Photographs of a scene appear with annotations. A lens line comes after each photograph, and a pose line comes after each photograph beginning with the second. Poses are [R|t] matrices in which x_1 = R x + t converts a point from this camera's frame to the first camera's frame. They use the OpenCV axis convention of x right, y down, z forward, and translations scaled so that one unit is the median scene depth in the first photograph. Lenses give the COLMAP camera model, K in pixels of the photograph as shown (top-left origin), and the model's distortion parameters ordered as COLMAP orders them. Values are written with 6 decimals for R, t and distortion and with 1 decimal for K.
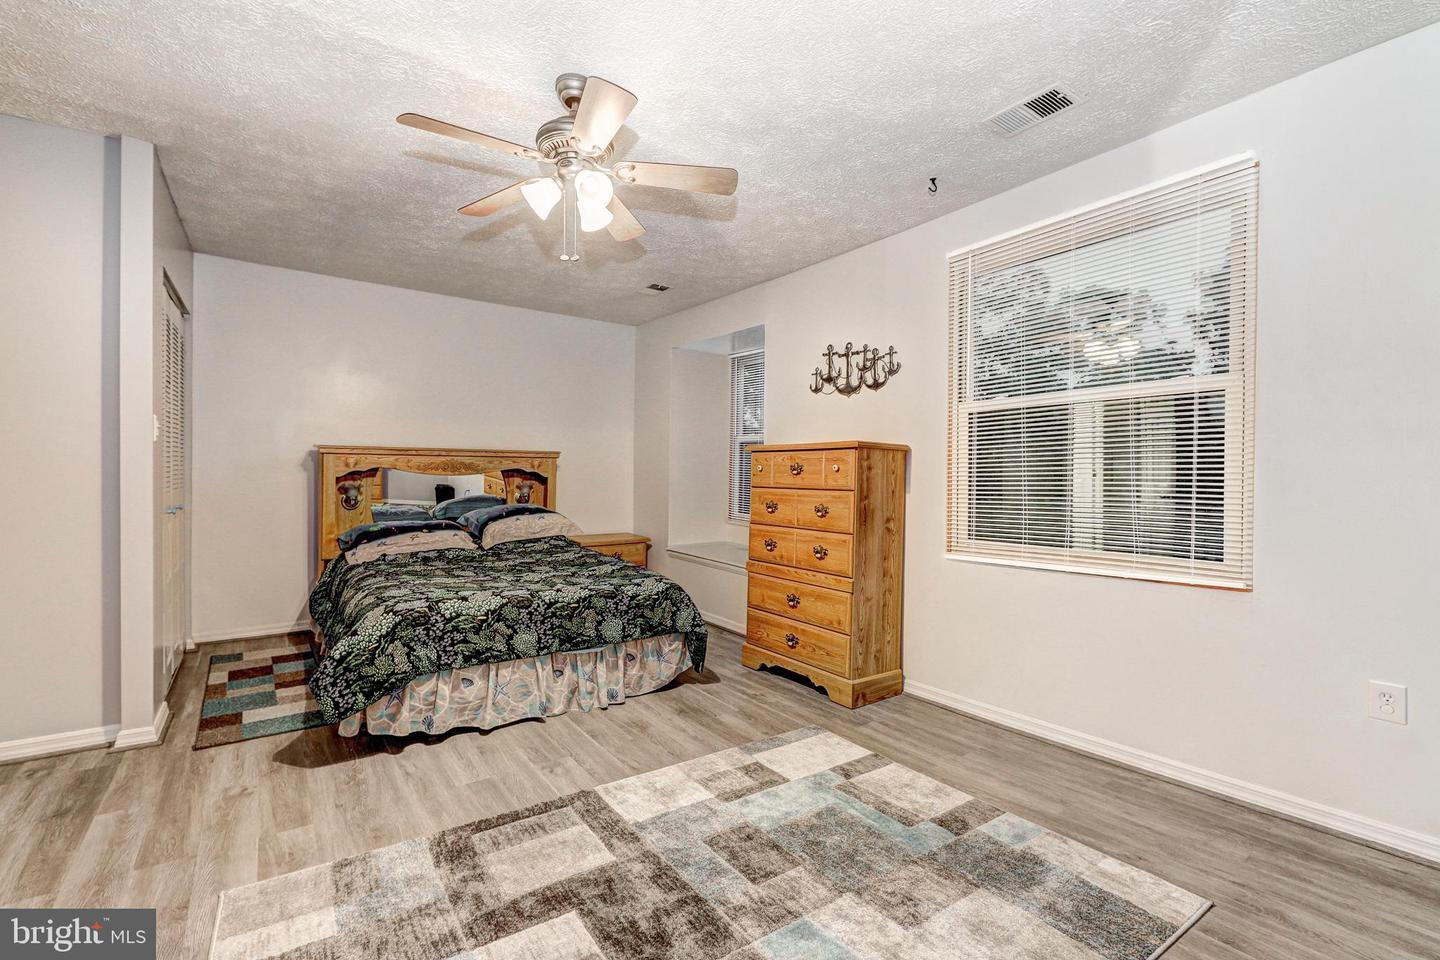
lens RADIAL K [[642.7, 0, 714.9], [0, 642.7, 481.5], [0, 0, 1]] dist [-0.000838, -0.001039]
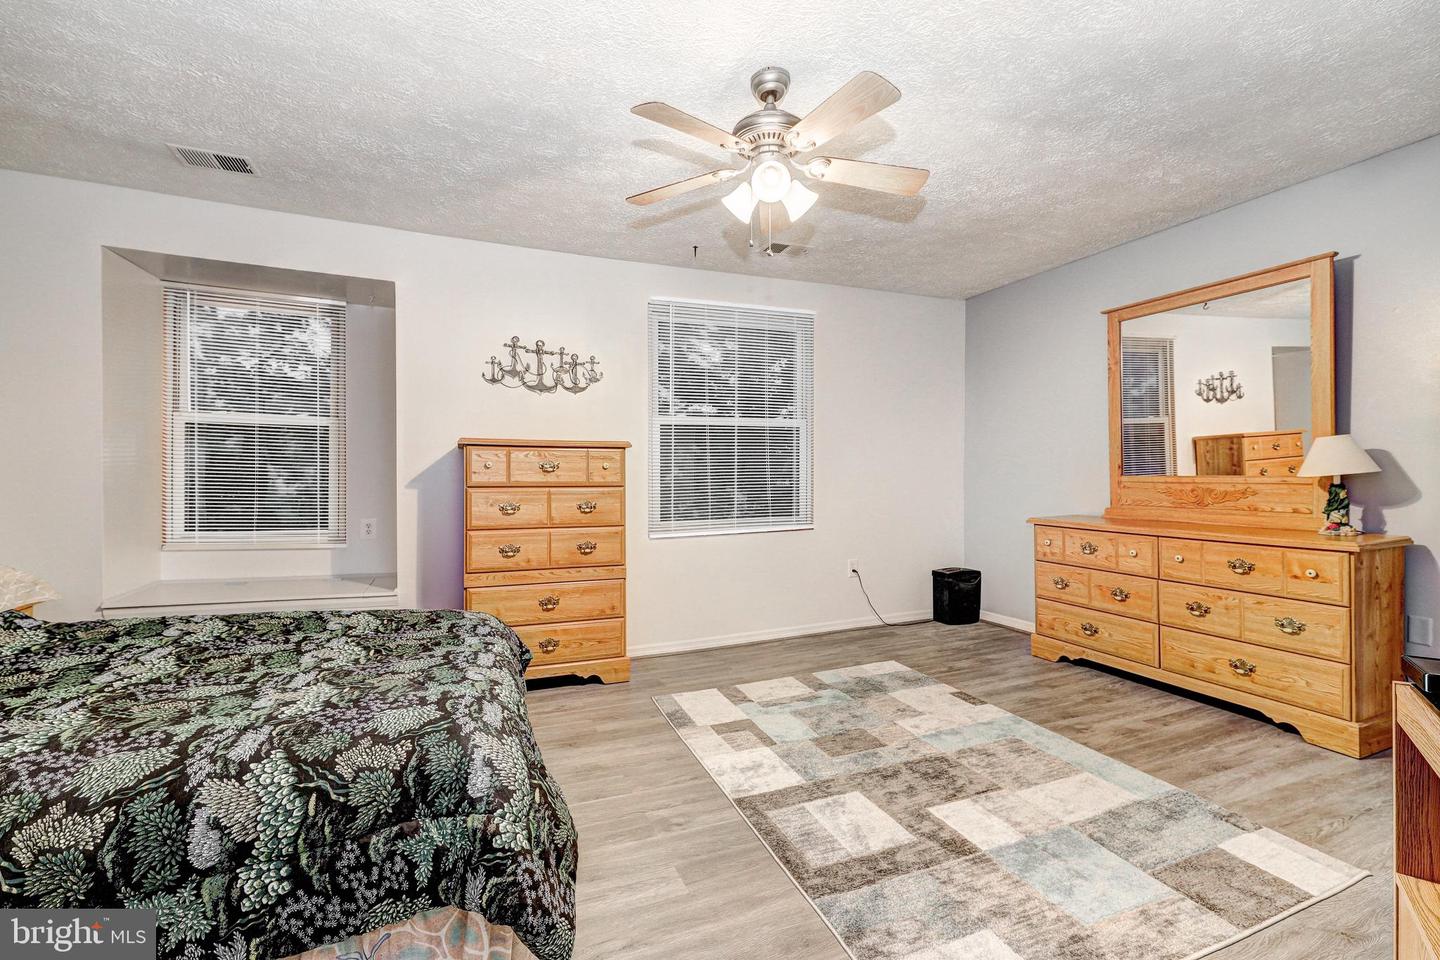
lens RADIAL K [[642.7, 0, 714.9], [0, 642.7, 481.5], [0, 0, 1]] dist [-0.000838, -0.001039]
pose [[0.211032, -0.017515, 0.977322, -0.818873], [0.012396, 0.999807, 0.015241, -0.008745], [-0.977401, 0.008898, 0.211208, 0.594838]]
